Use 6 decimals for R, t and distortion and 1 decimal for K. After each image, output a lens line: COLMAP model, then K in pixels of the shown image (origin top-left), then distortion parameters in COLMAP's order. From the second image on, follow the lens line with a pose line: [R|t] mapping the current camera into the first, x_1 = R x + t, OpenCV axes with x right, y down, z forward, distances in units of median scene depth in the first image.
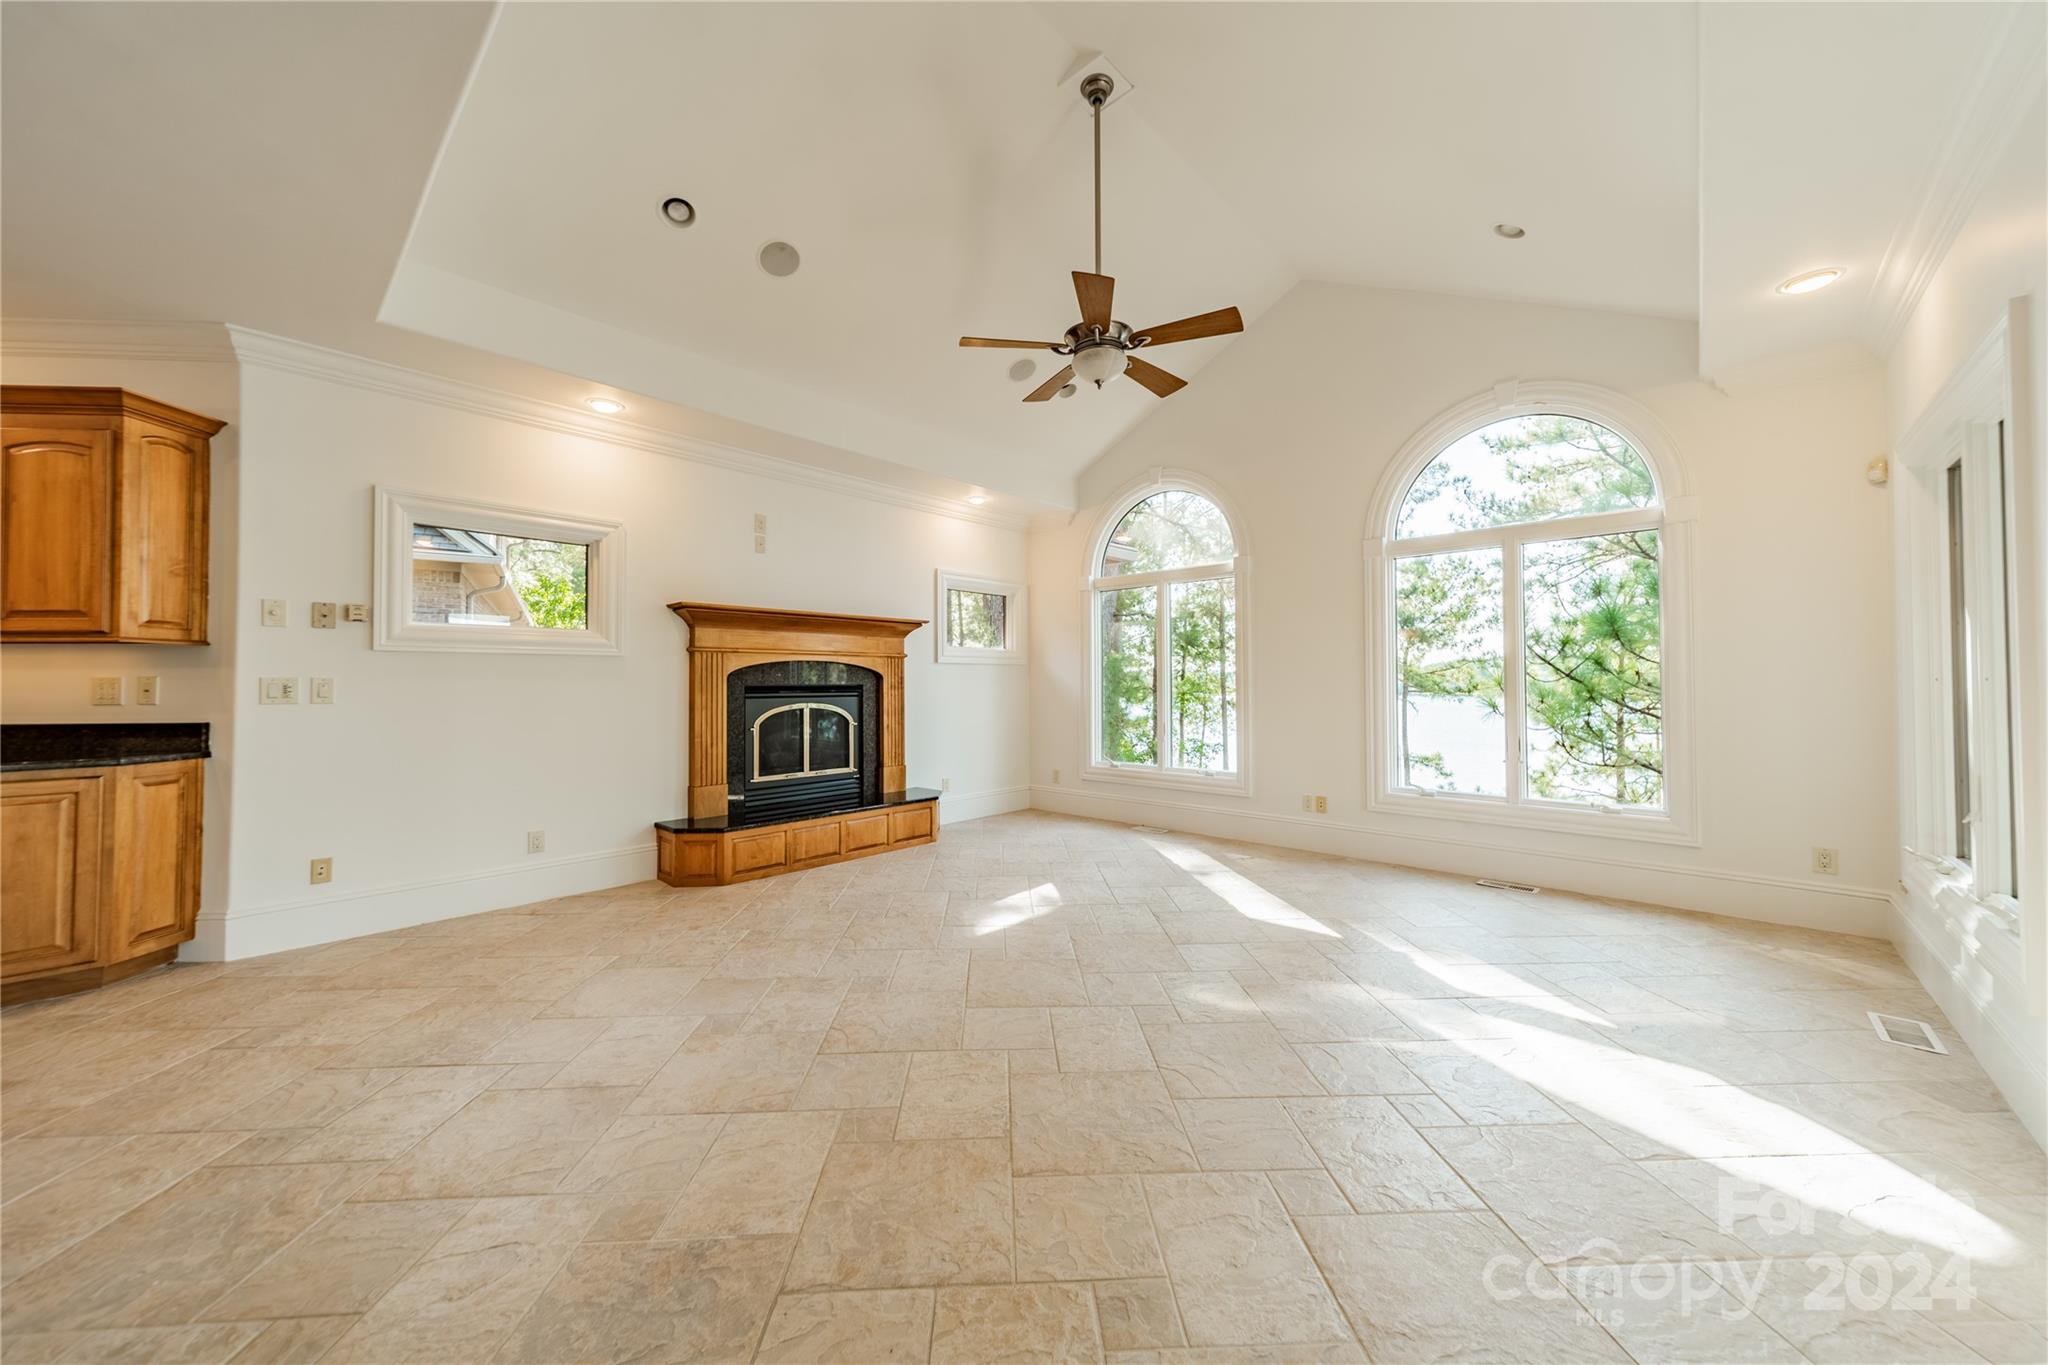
lens RADIAL K [[719.4, 0, 1032.8], [0, 719.4, 685.6], [0, 0, 1]] dist [0.001455, 0.000159]
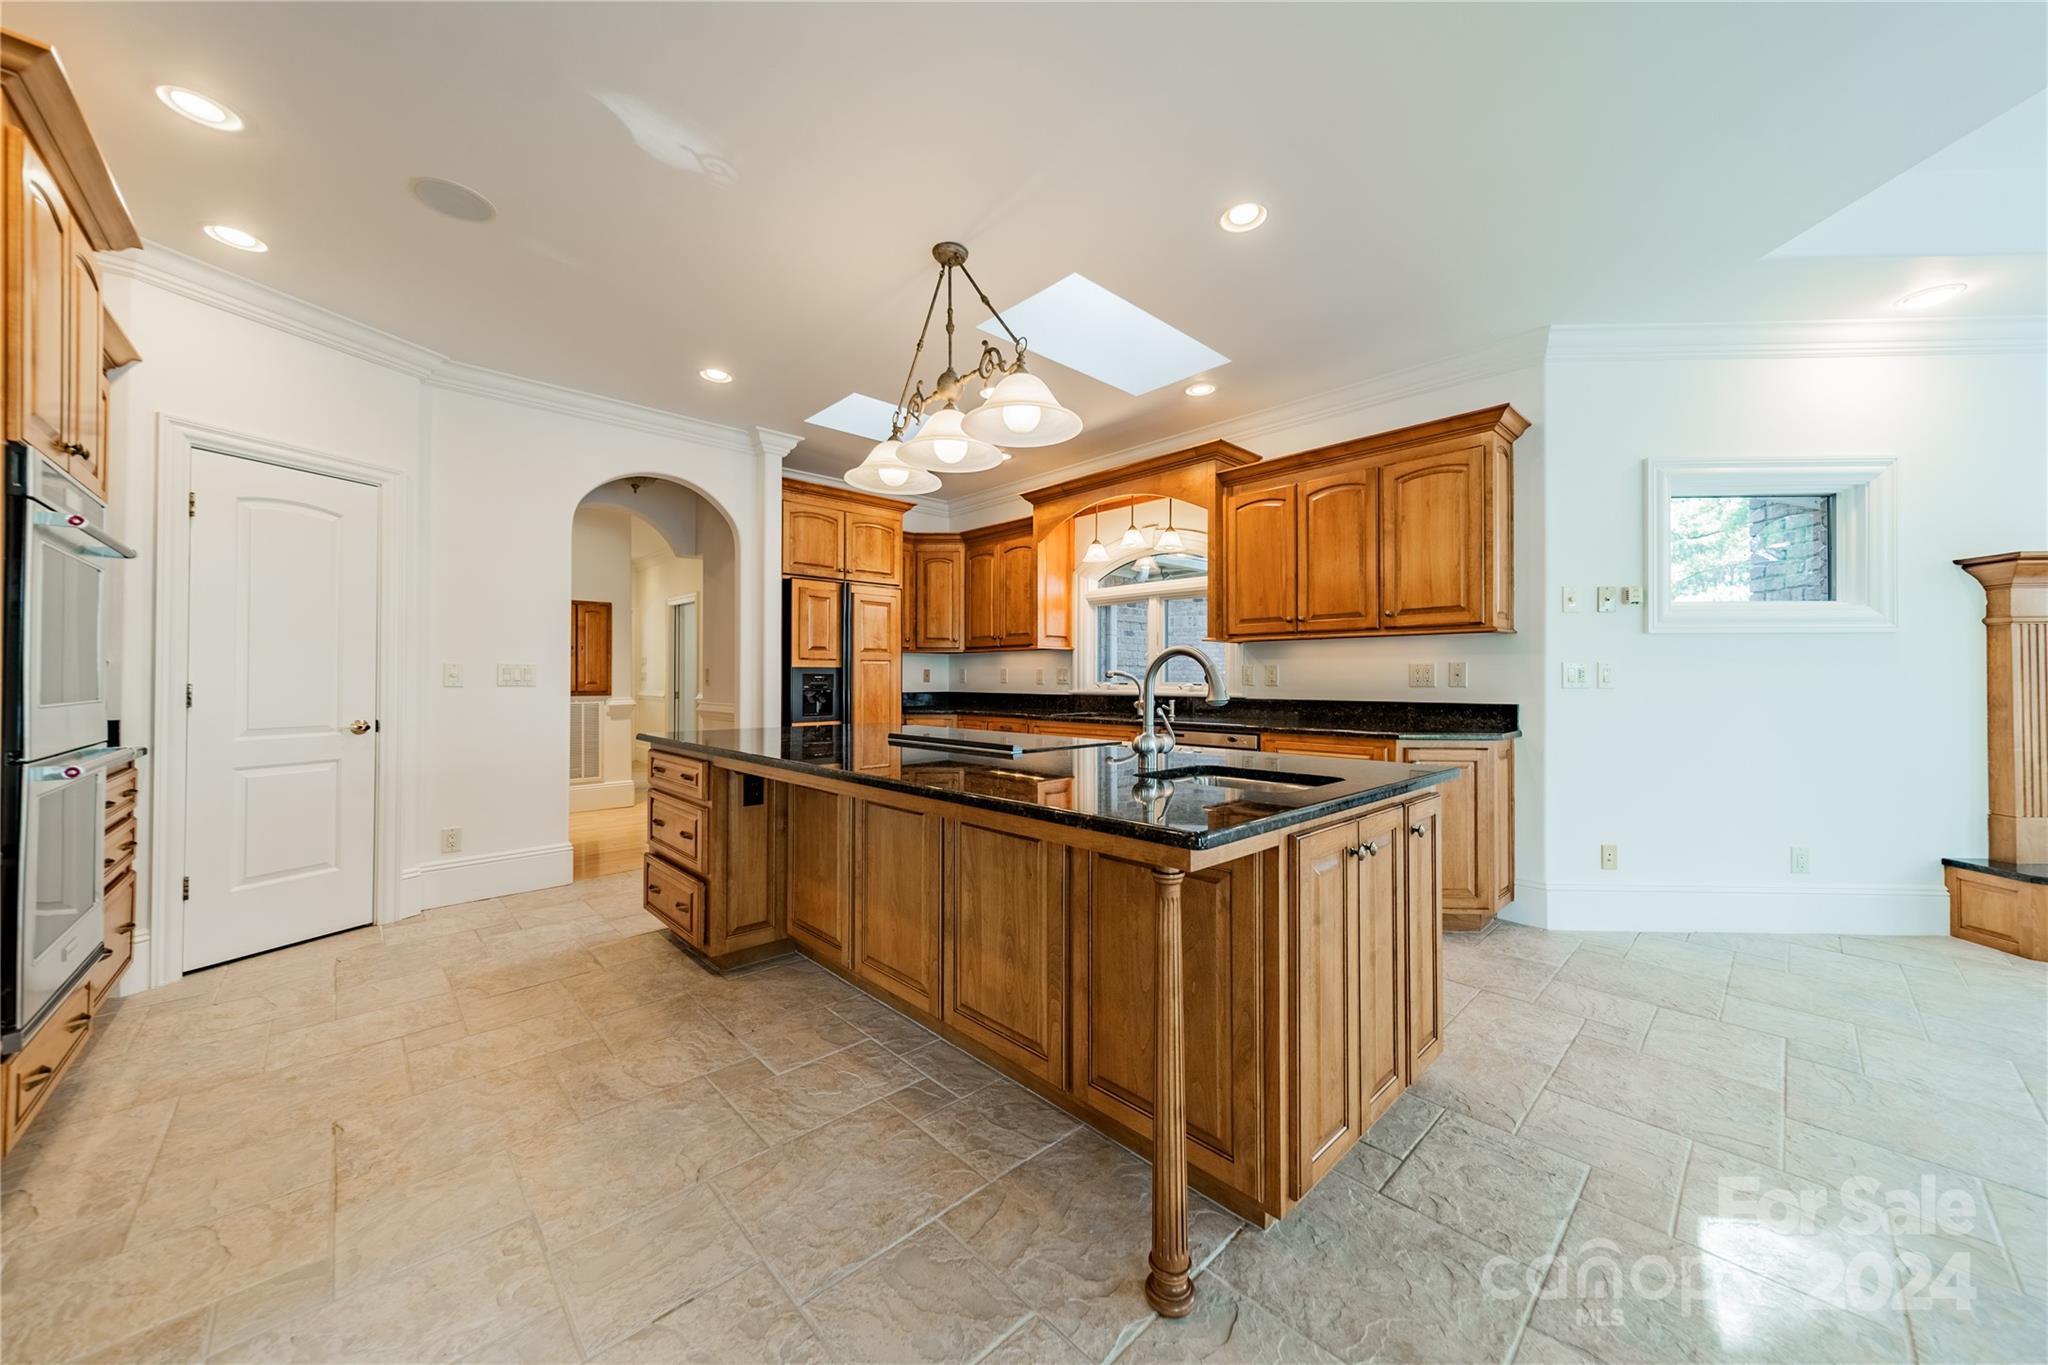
lens RADIAL K [[719.4, 0, 1070.7], [0, 719.4, 693.9], [0, 0, 1]] dist [0.001455, 0.000159]
pose [[0.638452, 0.014455, -0.769526, -0.736256], [-0.005409, 0.999883, 0.014294, 0.023407], [0.769642, -0.004964, 0.638456, -0.211907]]
